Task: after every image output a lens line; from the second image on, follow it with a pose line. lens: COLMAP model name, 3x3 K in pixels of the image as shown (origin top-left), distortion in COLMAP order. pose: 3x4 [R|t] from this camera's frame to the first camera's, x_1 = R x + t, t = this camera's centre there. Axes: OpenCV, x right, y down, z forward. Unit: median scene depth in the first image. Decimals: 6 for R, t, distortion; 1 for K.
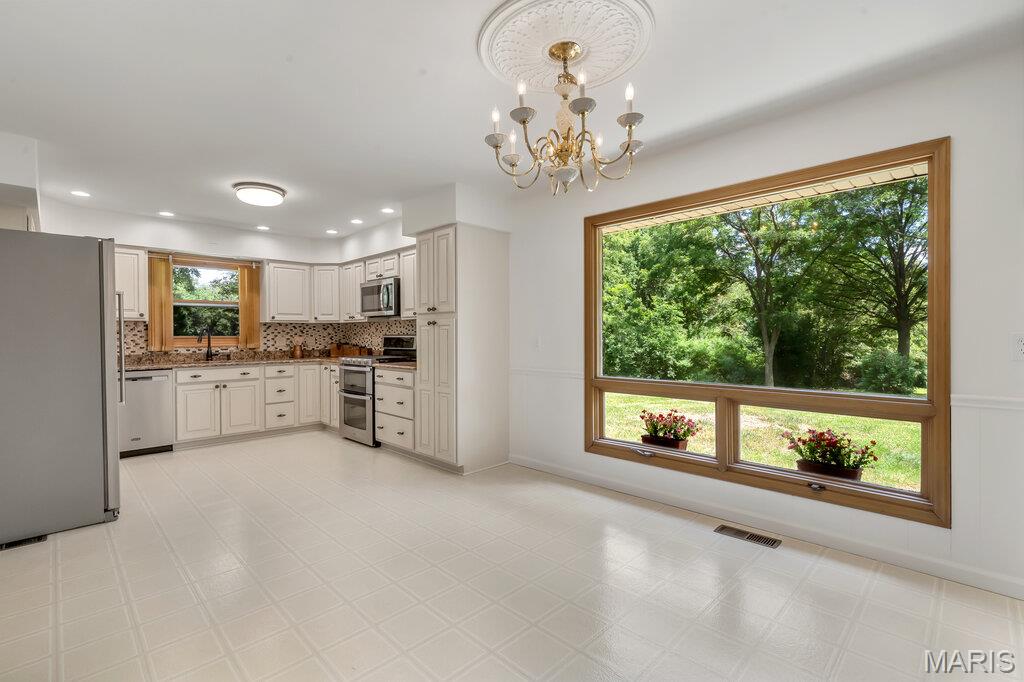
lens RADIAL K [[471.9, 0, 516.3], [0, 471.9, 338.2], [0, 0, 1]] dist [0.000479, 0.001619]
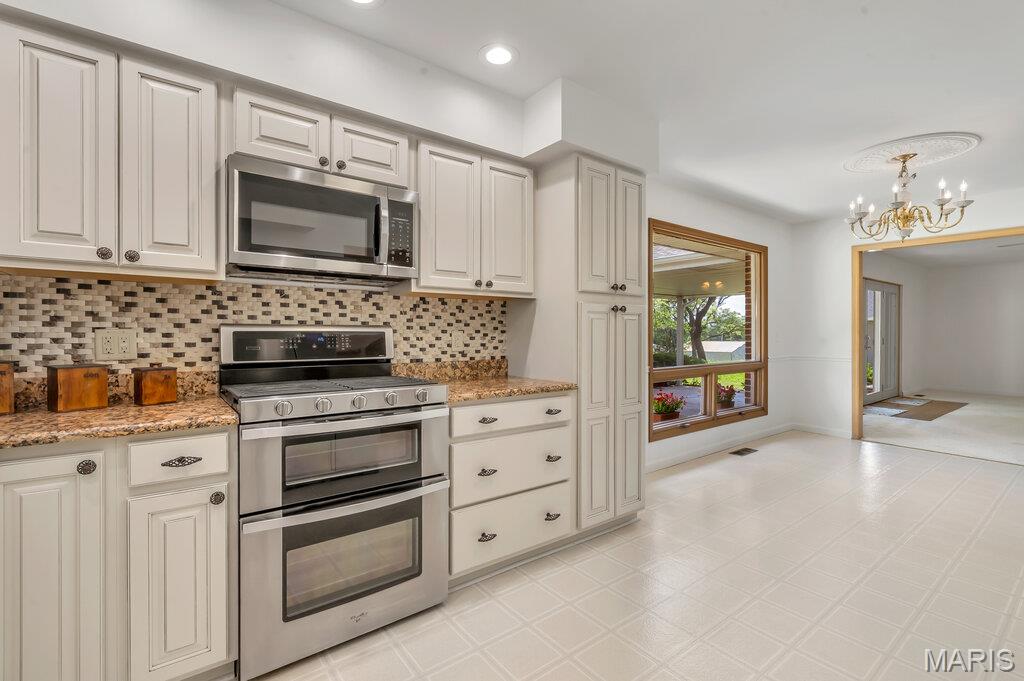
lens RADIAL K [[471.9, 0, 519.9], [0, 471.9, 333.4], [0, 0, 1]] dist [0.000479, 0.001619]
pose [[0.117370, 0.002757, 0.993084, -0.635205], [0.004665, 0.999984, -0.003327, 0.001797], [-0.993077, 0.005023, 0.117355, 0.808358]]
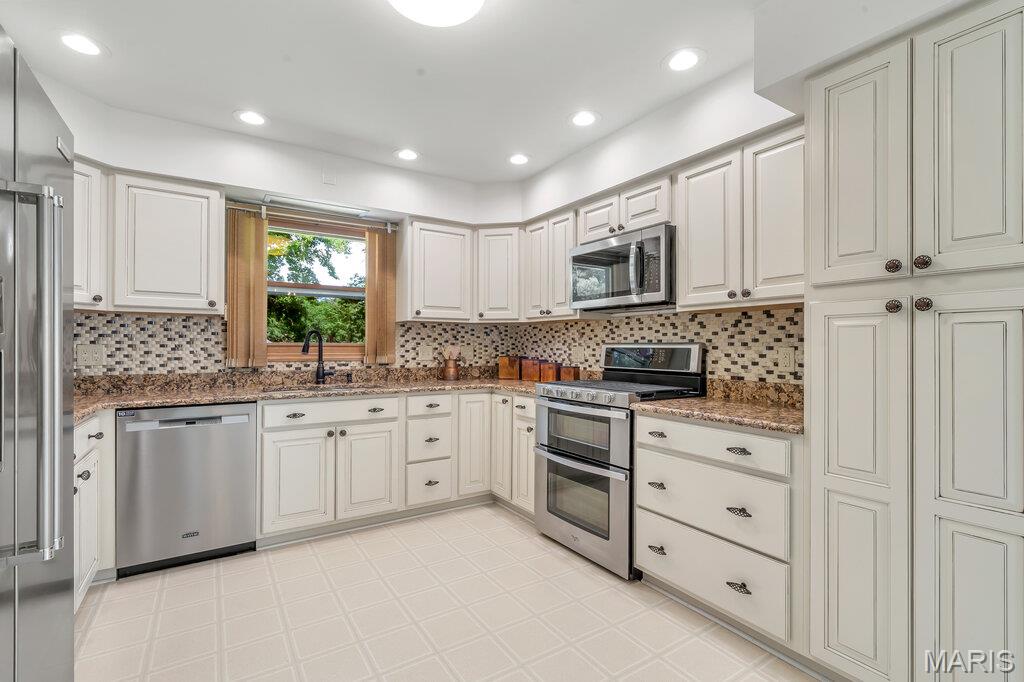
lens RADIAL K [[471.9, 0, 514.1], [0, 471.9, 343.5], [0, 0, 1]] dist [0.000479, 0.001619]
pose [[0.979805, 0.007900, -0.199798, -0.294817], [-0.010701, 0.999859, -0.012941, 0.001647], [0.199667, 0.014817, 0.979752, 0.469586]]
